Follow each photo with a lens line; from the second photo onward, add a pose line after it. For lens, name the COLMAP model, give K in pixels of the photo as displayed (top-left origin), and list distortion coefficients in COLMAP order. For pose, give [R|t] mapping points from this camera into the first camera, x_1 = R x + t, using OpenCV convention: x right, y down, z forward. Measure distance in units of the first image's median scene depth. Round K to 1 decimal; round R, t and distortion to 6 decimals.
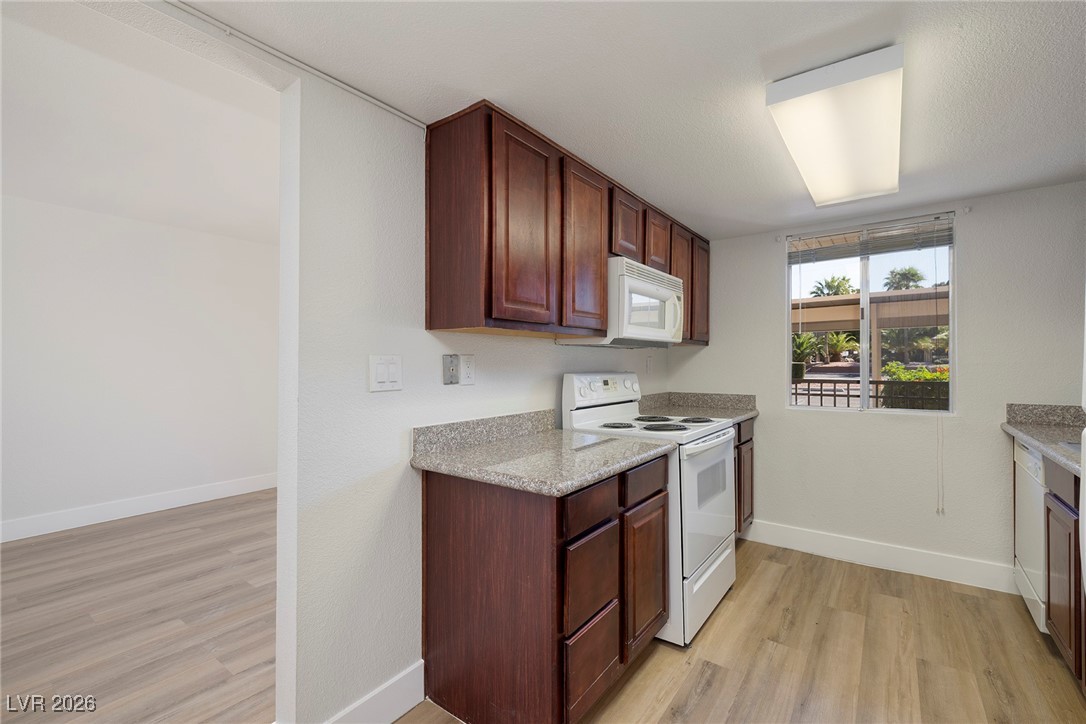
lens RADIAL K [[468.6, 0, 540.9], [0, 468.6, 363.3], [0, 0, 1]] dist [-0.001110, -0.000246]
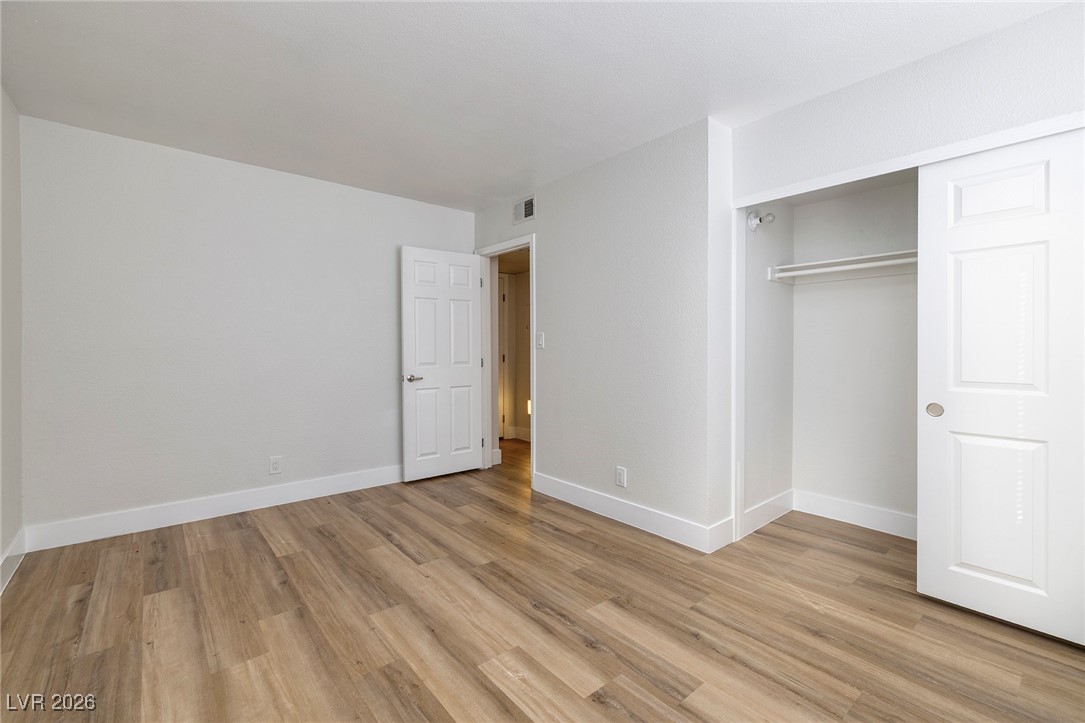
lens RADIAL K [[454.4, 0, 538.2], [0, 454.4, 355.7], [0, 0, 1]] dist [-0.000759, -0.000153]
pose [[-0.226430, 0.017479, -0.973871, 1.626754], [0.003368, 0.999847, 0.017162, 0.031571], [0.974022, 0.000606, -0.226454, 1.442285]]
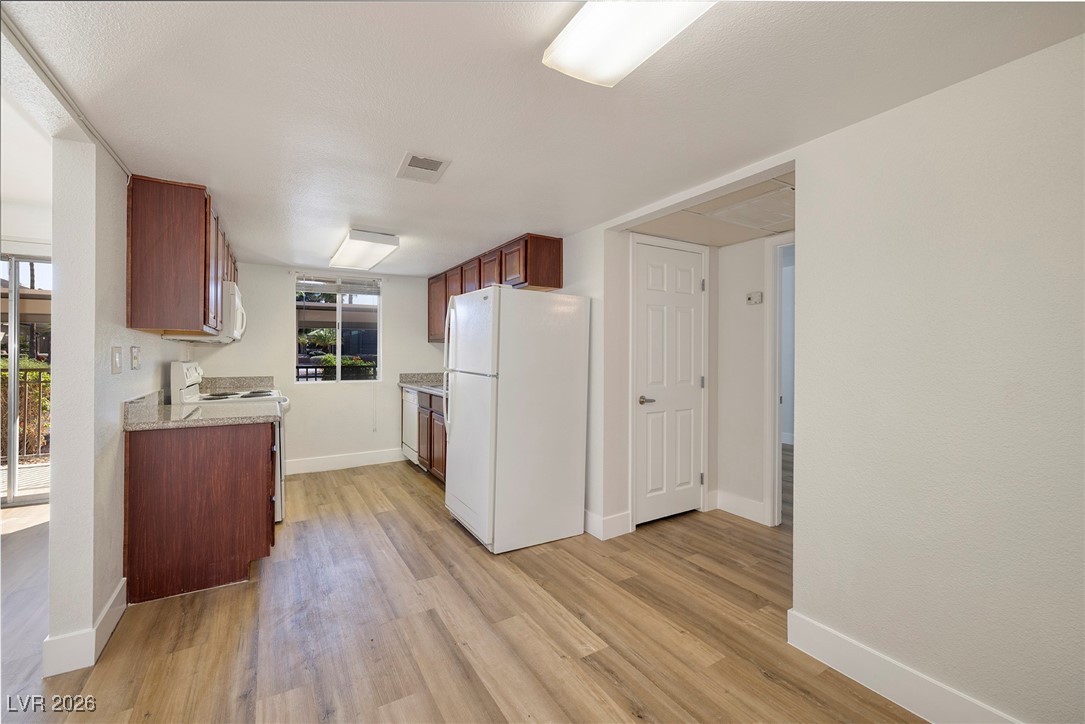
lens RADIAL K [[454.4, 0, 538.2], [0, 454.4, 356.2], [0, 0, 1]] dist [-0.000759, -0.000153]
pose [[0.383100, 0.001309, 0.923706, -0.738652], [-0.004293, 0.999991, 0.000363, 0.002983], [-0.923697, -0.004105, 0.383102, -0.419709]]
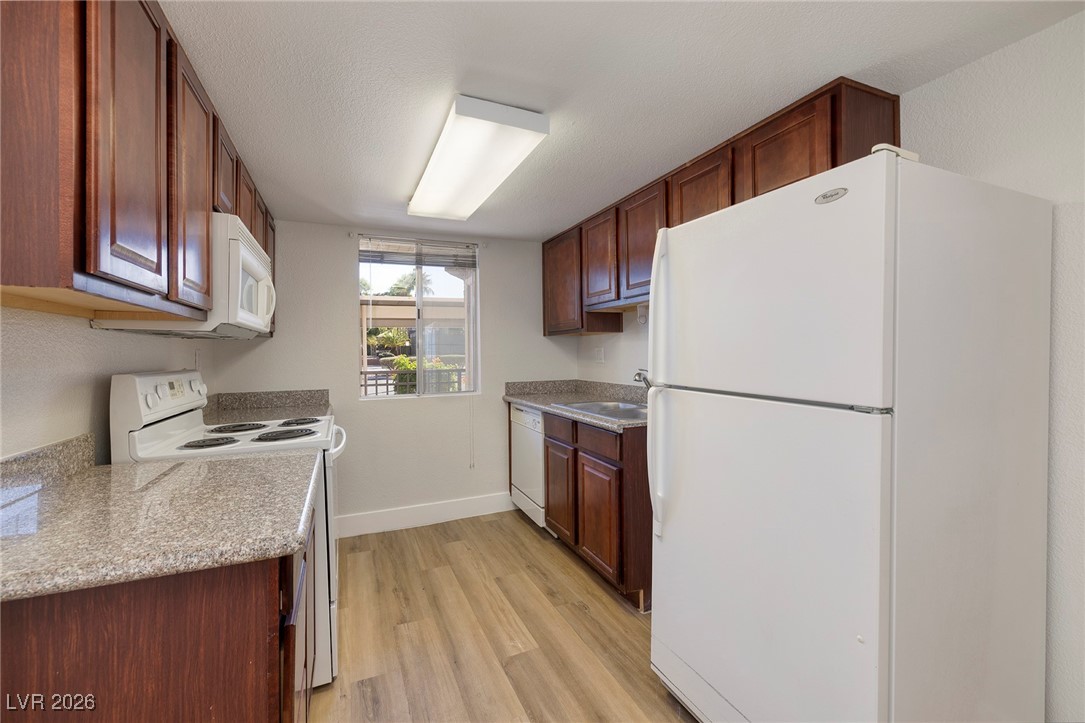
lens RADIAL K [[454.0, 0, 541.8], [0, 454.0, 351.3], [0, 0, 1]] dist [-0.001925, -0.000160]
pose [[0.492816, 0.001460, 0.870132, -0.202305], [0.010797, 0.999911, -0.007792, 0.001456], [-0.870066, 0.013235, 0.492757, 0.204198]]
